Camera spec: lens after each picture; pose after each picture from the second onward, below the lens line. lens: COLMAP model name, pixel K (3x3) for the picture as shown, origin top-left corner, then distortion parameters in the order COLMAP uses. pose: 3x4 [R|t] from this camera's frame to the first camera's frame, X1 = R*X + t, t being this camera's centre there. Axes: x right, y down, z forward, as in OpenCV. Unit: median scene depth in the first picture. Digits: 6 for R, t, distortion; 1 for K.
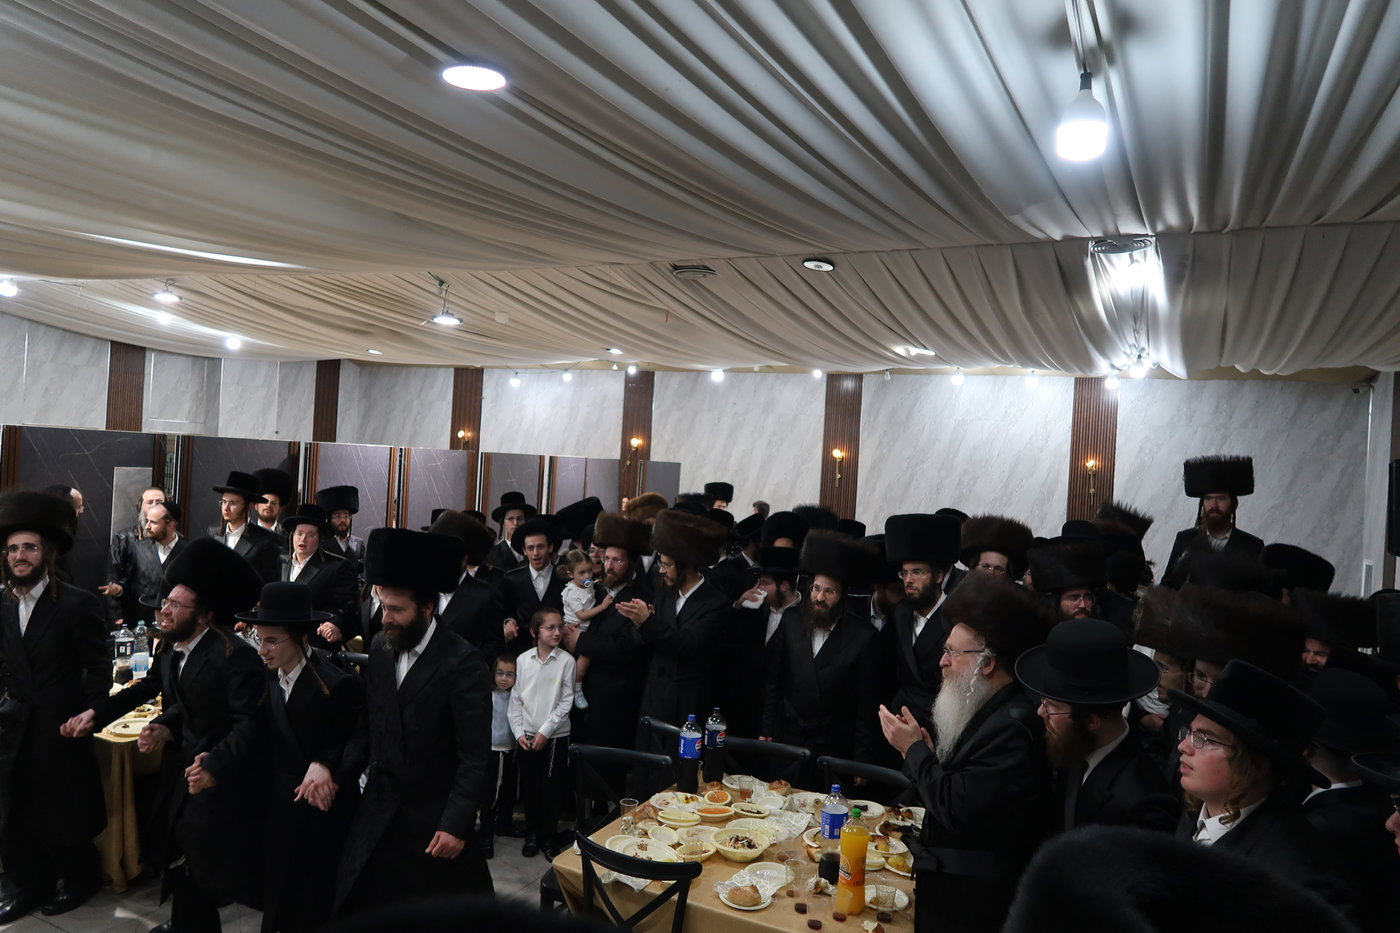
lens RADIAL K [[940.6, 0, 691.6], [0, 940.6, 475.9], [0, 0, 1]] dist [-0.028524, 0.008003]
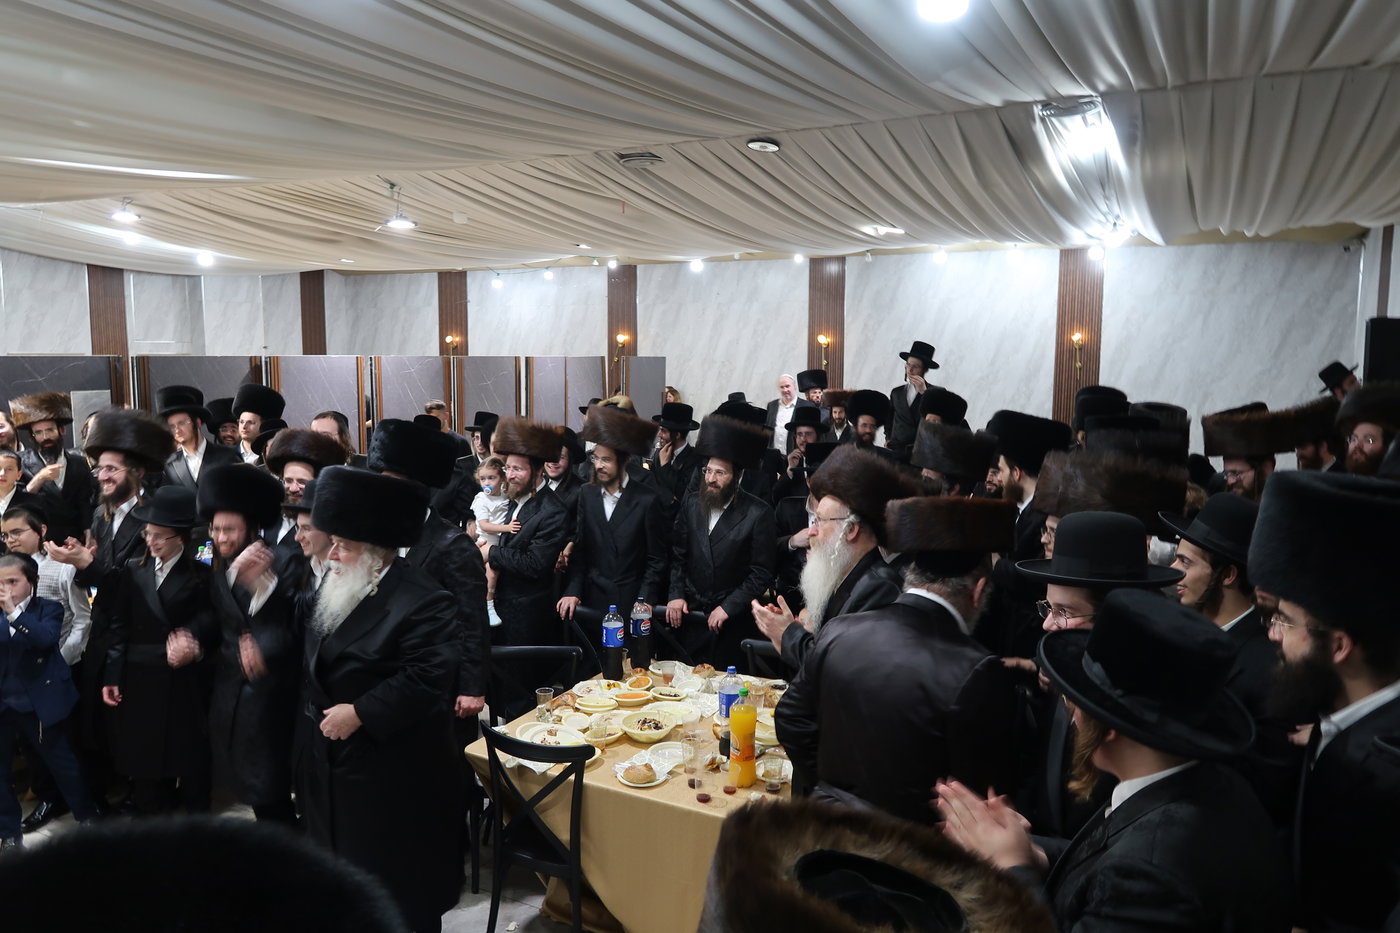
lens RADIAL K [[940.6, 0, 696.8], [0, 940.6, 467.5], [0, 0, 1]] dist [-0.028524, 0.008003]
pose [[0.998654, -0.048801, -0.017561, 0.058710], [0.050358, 0.993388, 0.103174, 0.002220], [0.012410, -0.103919, 0.994508, -0.000230]]
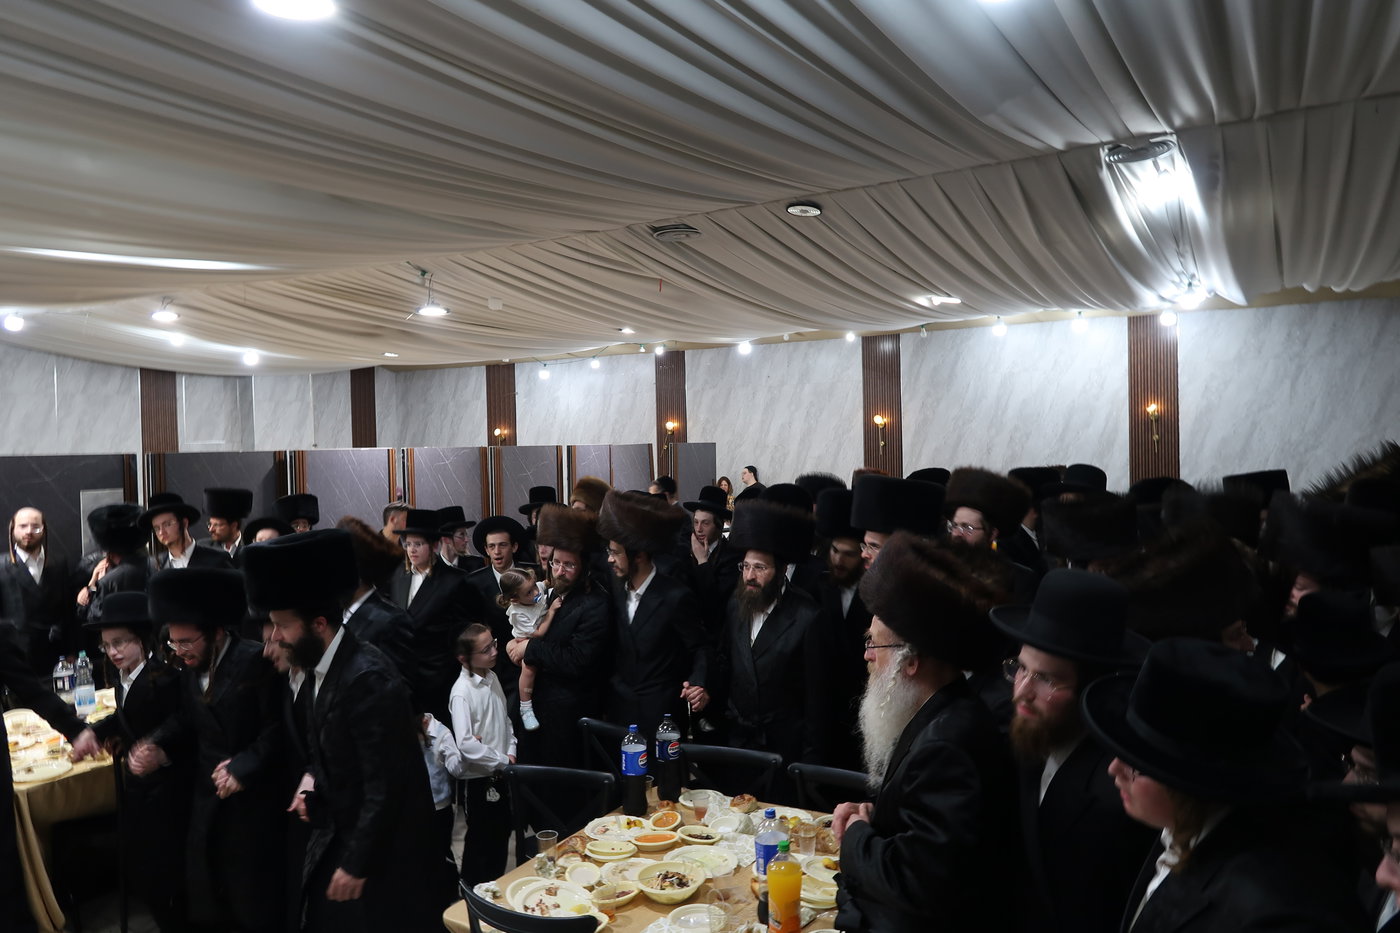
lens RADIAL K [[940.6, 0, 700.7], [0, 940.6, 476.2], [0, 0, 1]] dist [-0.028524, 0.008003]
pose [[0.994375, -0.077243, -0.072466, 0.071376], [0.078440, 0.996823, 0.013813, 0.009712], [0.071169, -0.019419, 0.997275, 0.074711]]
